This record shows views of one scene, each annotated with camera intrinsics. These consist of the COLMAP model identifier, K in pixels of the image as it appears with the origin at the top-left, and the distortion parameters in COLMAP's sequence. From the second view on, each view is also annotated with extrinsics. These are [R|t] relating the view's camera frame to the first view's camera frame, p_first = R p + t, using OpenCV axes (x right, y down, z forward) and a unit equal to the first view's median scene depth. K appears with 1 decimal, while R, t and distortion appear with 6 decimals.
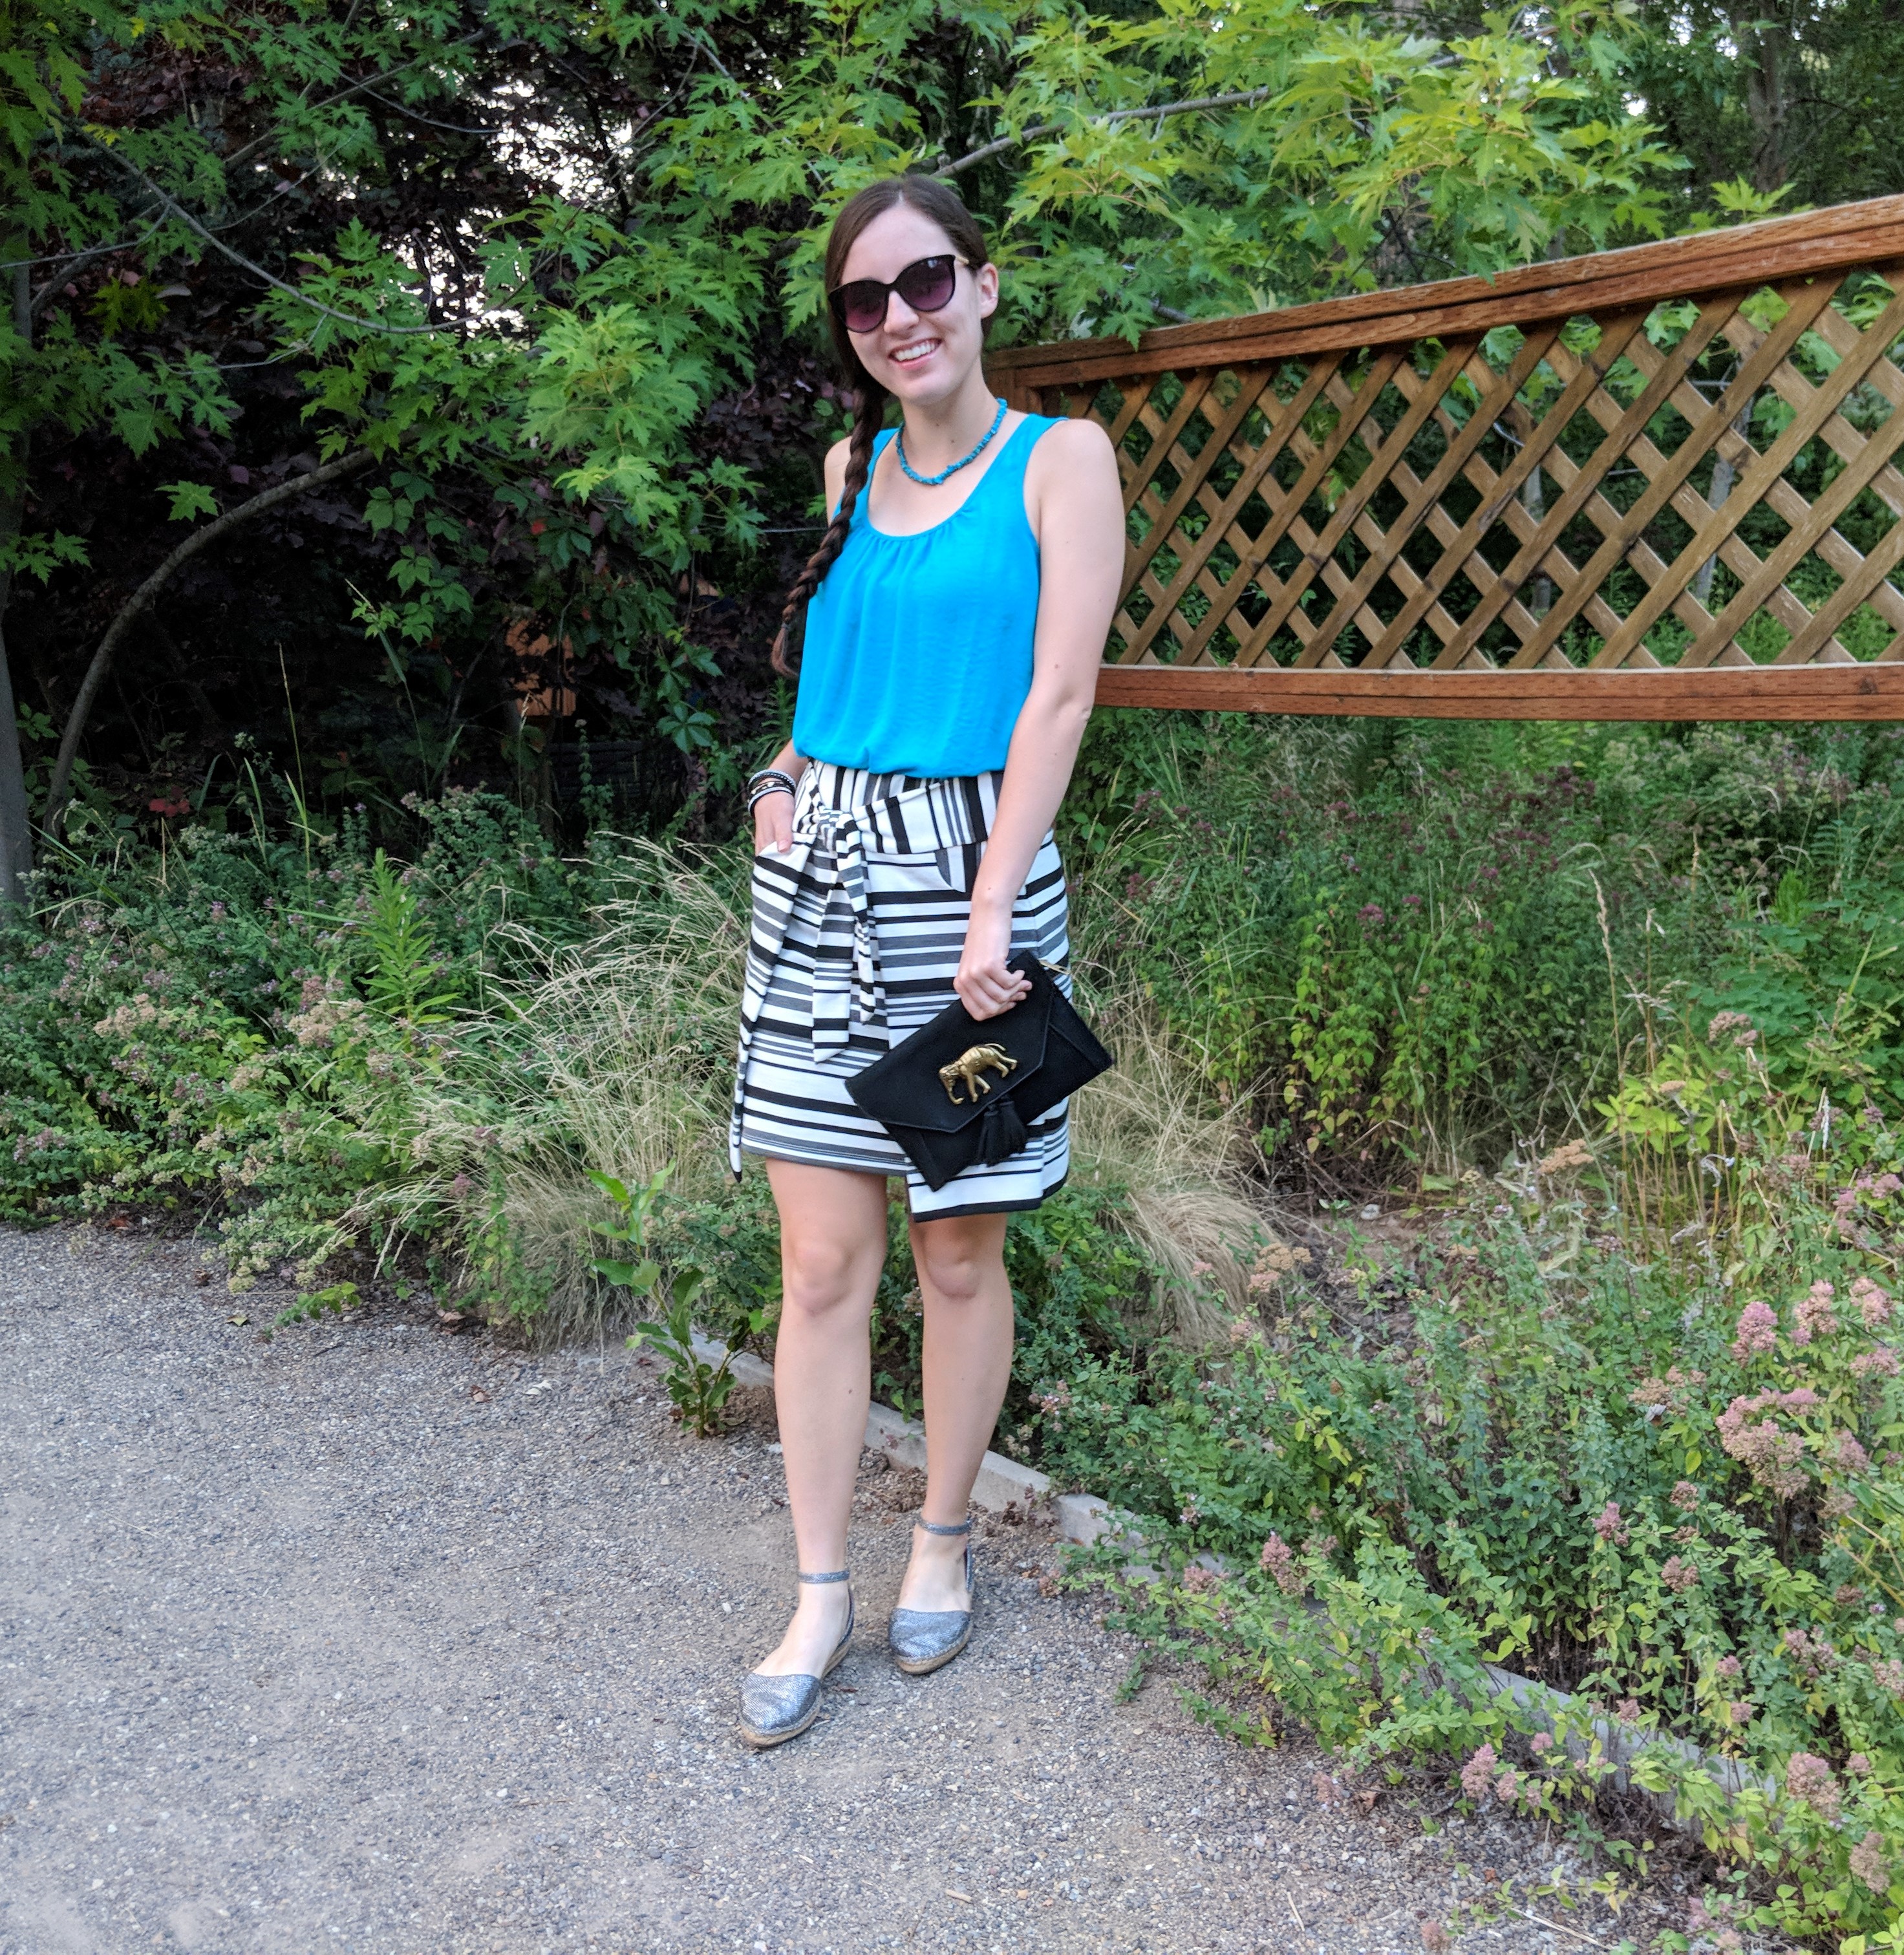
lens RADIAL K [[2059.7, 0, 1016.4], [0, 2059.7, 1008.4], [0, 0, 1]] dist [0.004275, -0.048481]
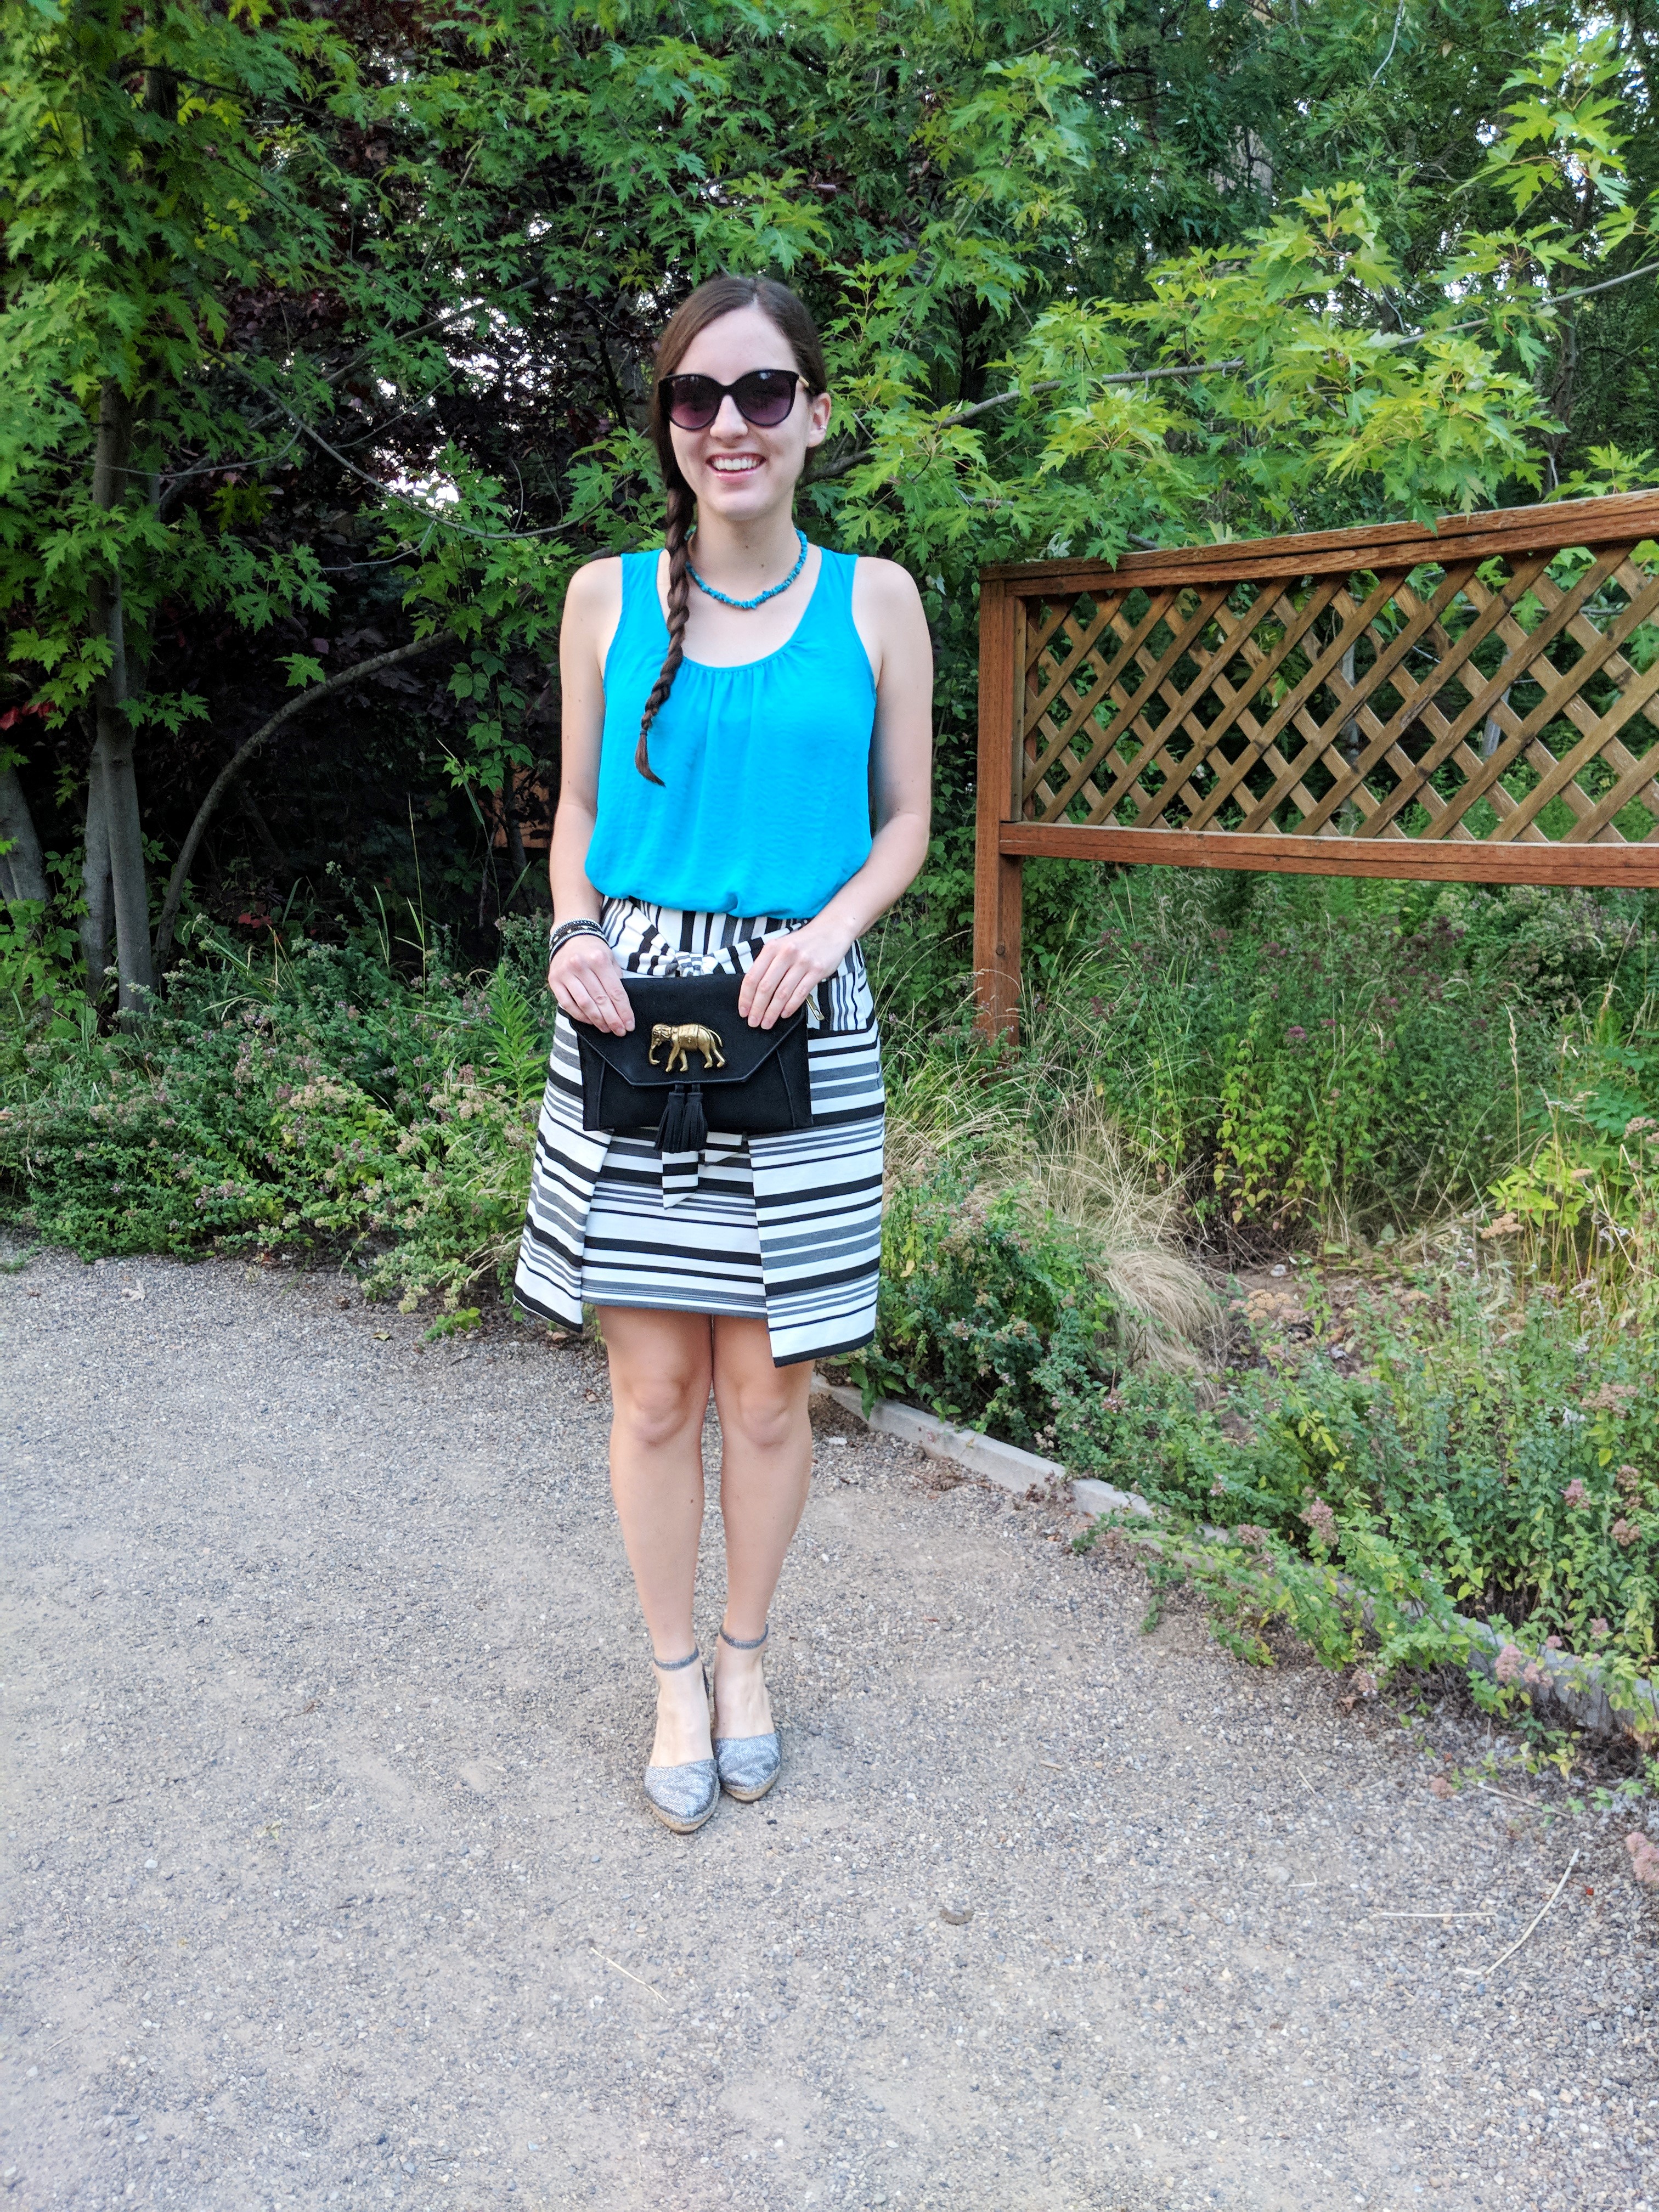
lens RADIAL K [[1773.2, 0, 822.8], [0, 1773.2, 1185.1], [0, 0, 1]] dist [0.010193, -0.070352]
pose [[0.999769, 0.021429, 0.001855, -0.118187], [-0.021493, 0.998644, 0.047408, 0.001954], [-0.000837, -0.047437, 0.998874, -0.084837]]
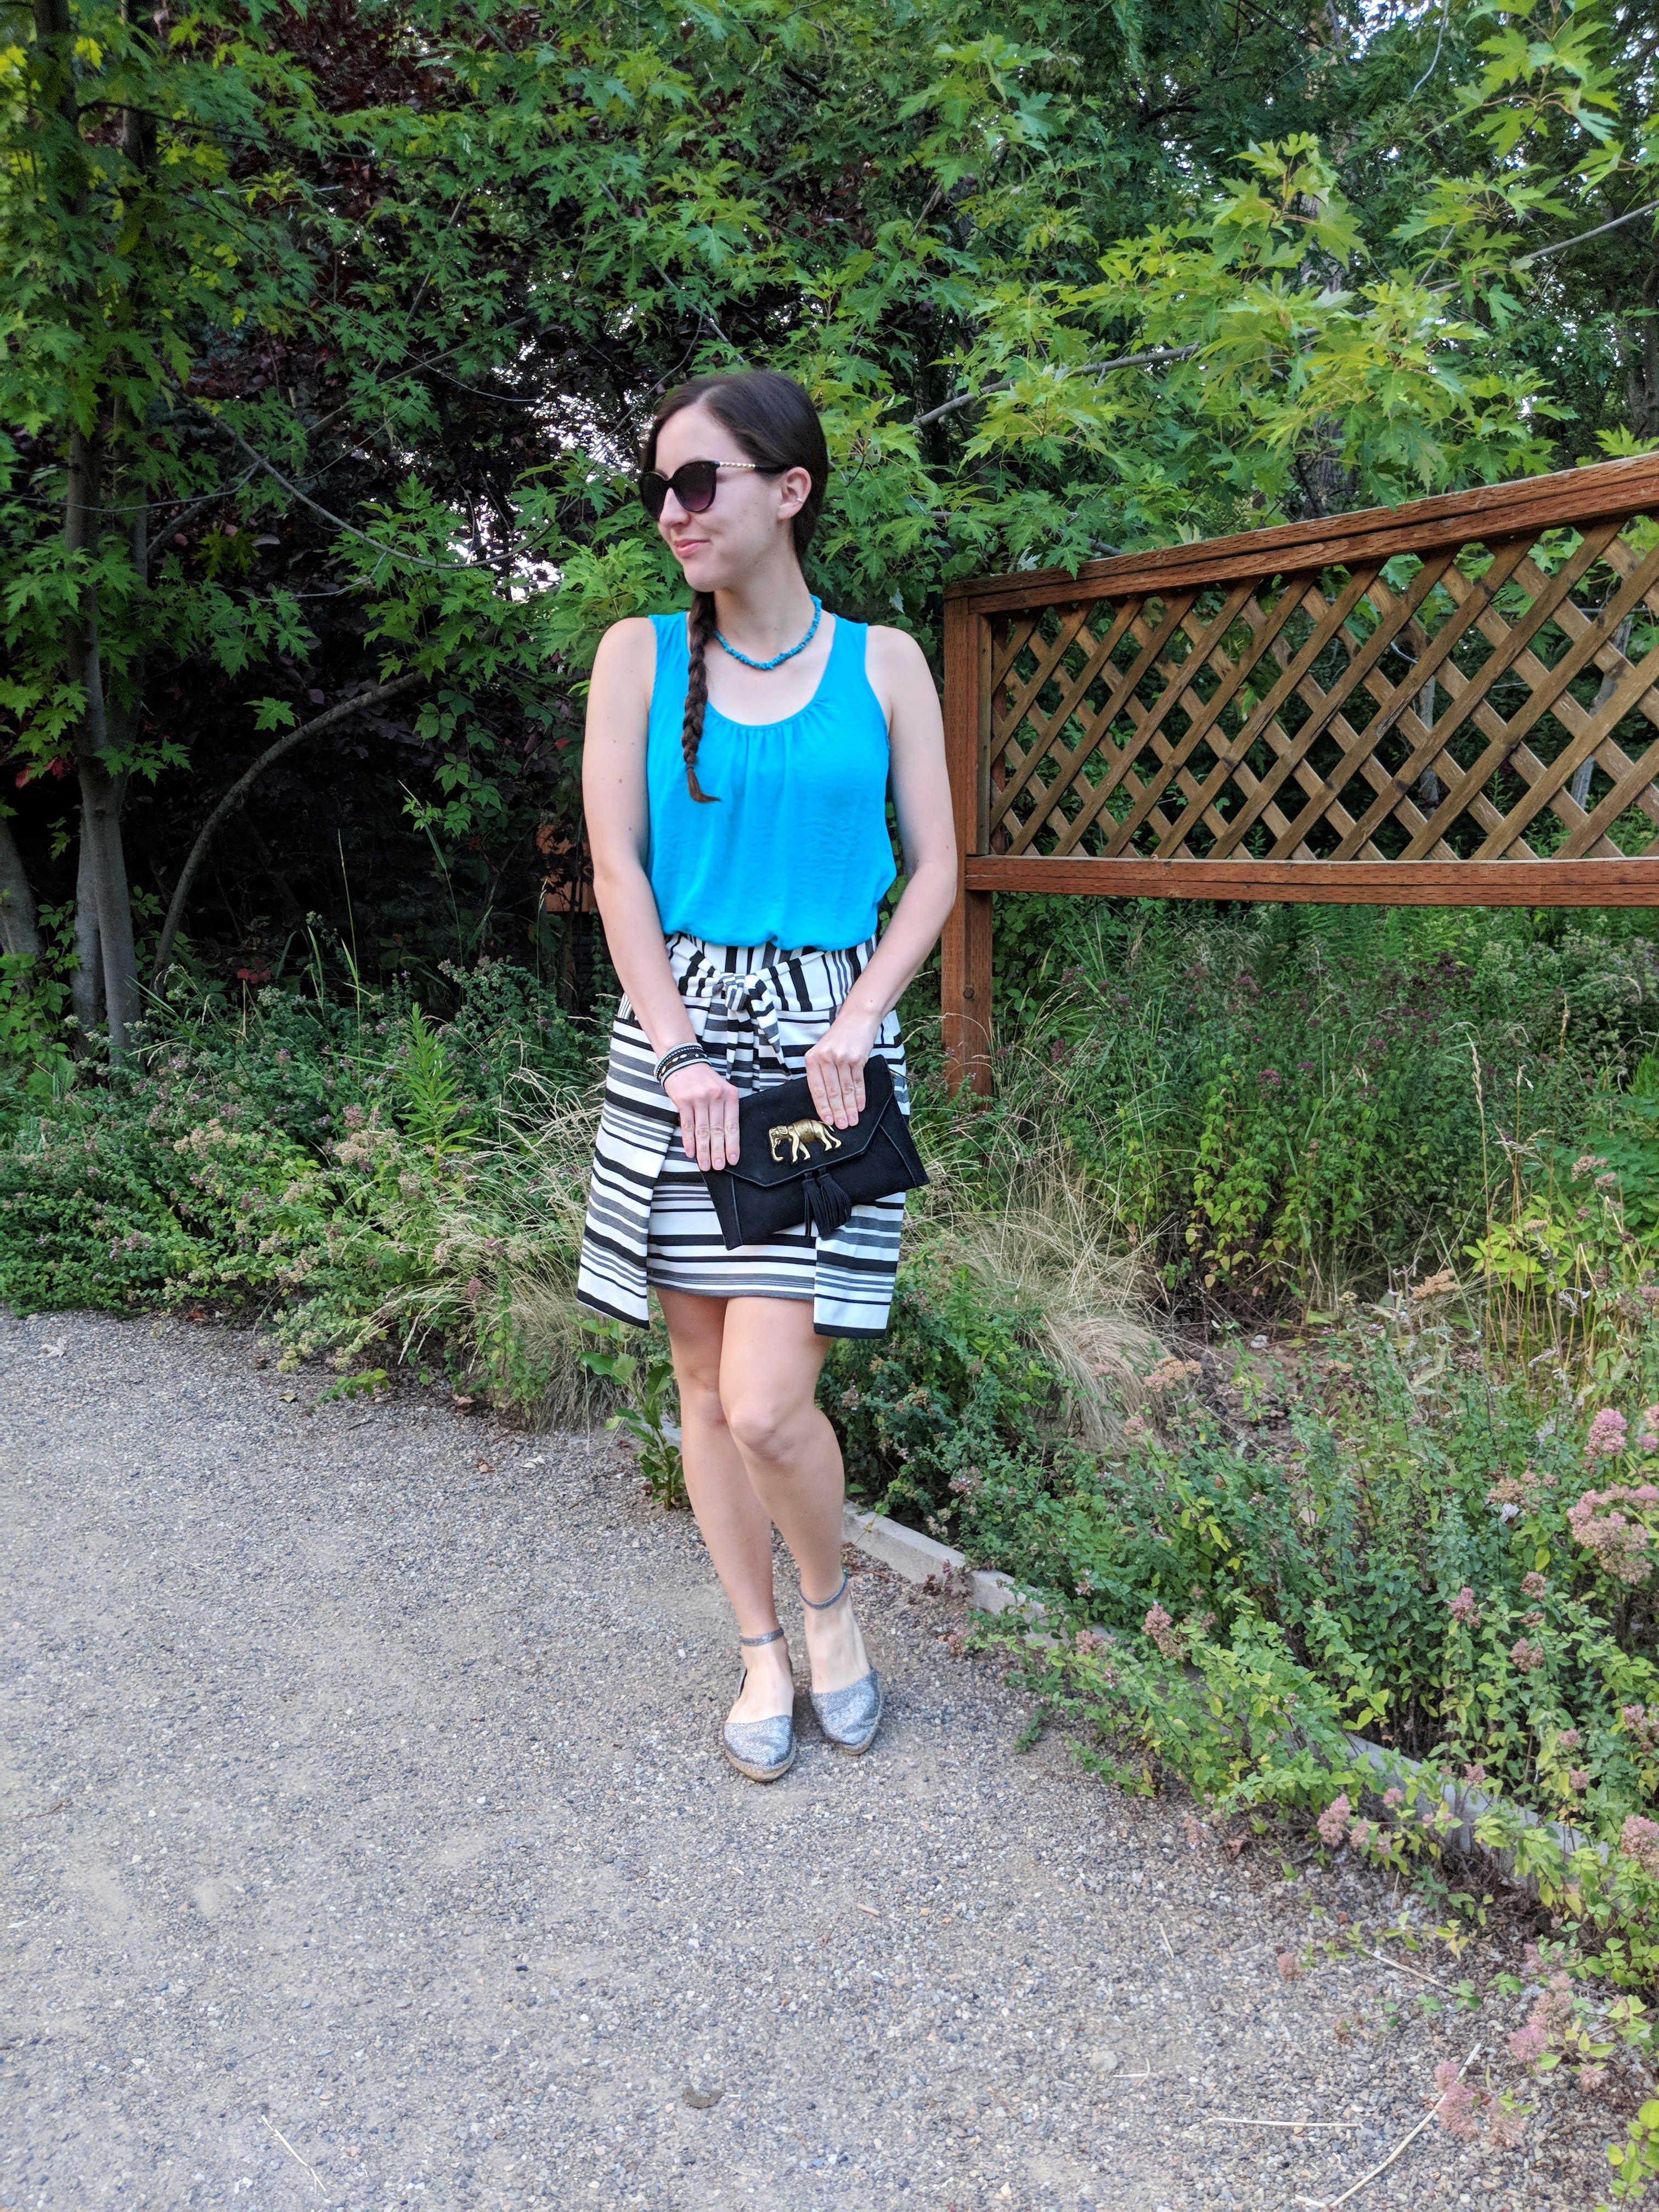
lens RADIAL K [[1732.1, 0, 839.9], [0, 1732.1, 1211.7], [0, 0, 1]] dist [-0.003827, -0.048960]
pose [[0.996827, 0.029009, -0.074120, 0.010100], [-0.027665, 0.999435, 0.019102, 0.016917], [0.074632, -0.016991, 0.997066, 0.031820]]
